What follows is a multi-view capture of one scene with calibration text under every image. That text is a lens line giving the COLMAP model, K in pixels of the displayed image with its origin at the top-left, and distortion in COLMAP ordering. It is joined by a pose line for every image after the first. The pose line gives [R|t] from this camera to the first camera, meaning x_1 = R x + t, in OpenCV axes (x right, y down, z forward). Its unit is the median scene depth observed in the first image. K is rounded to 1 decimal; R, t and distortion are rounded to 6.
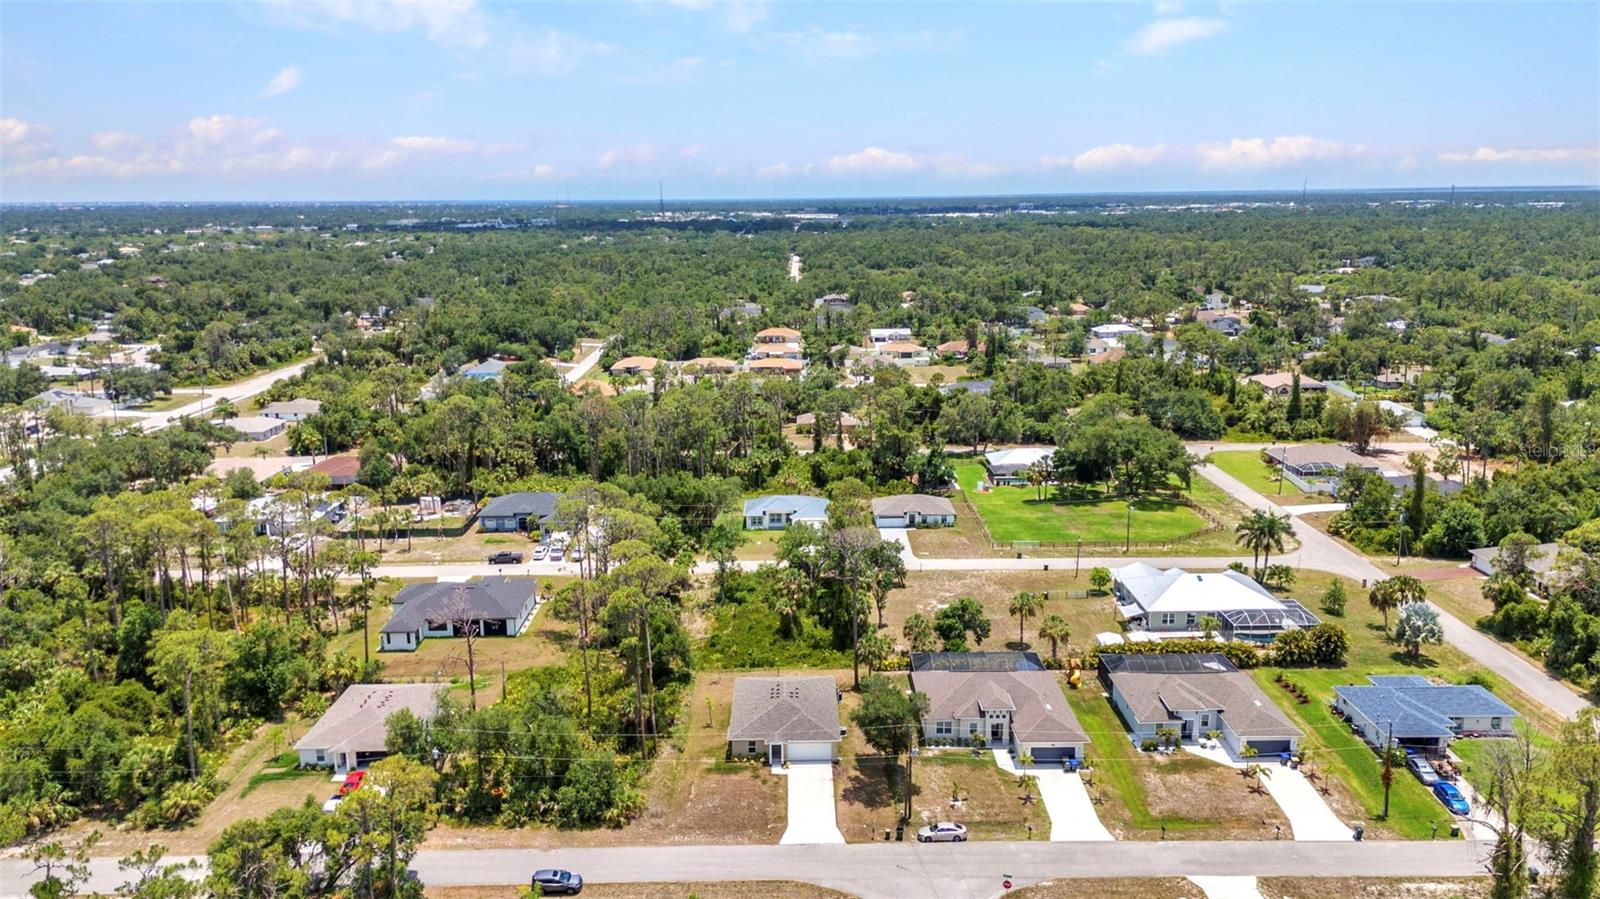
lens RADIAL K [[1173.6, 0, 800.5], [0, 1173.6, 455.2], [0, 0, 1]] dist [0.077906, -0.074198]
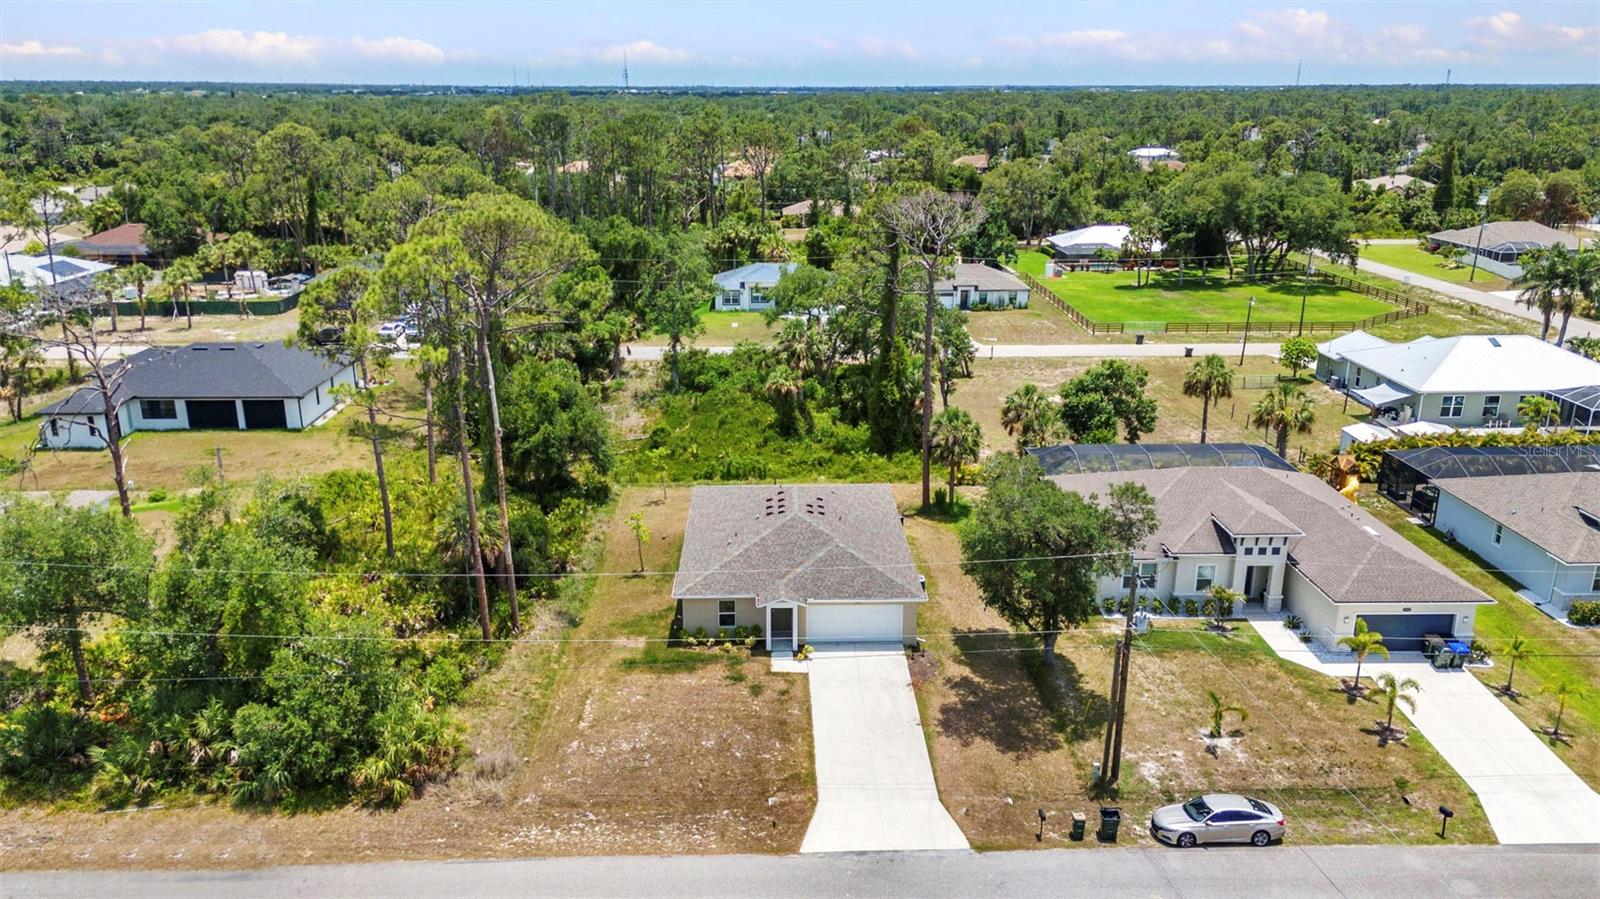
lens RADIAL K [[1173.6, 0, 800.5], [0, 1173.6, 455.2], [0, 0, 1]] dist [0.077906, -0.074198]
pose [[0.999654, 0.005280, 0.025777, -0.019686], [-0.007447, 0.996377, 0.084714, 0.117429], [-0.025237, -0.084877, 0.996072, 0.439437]]
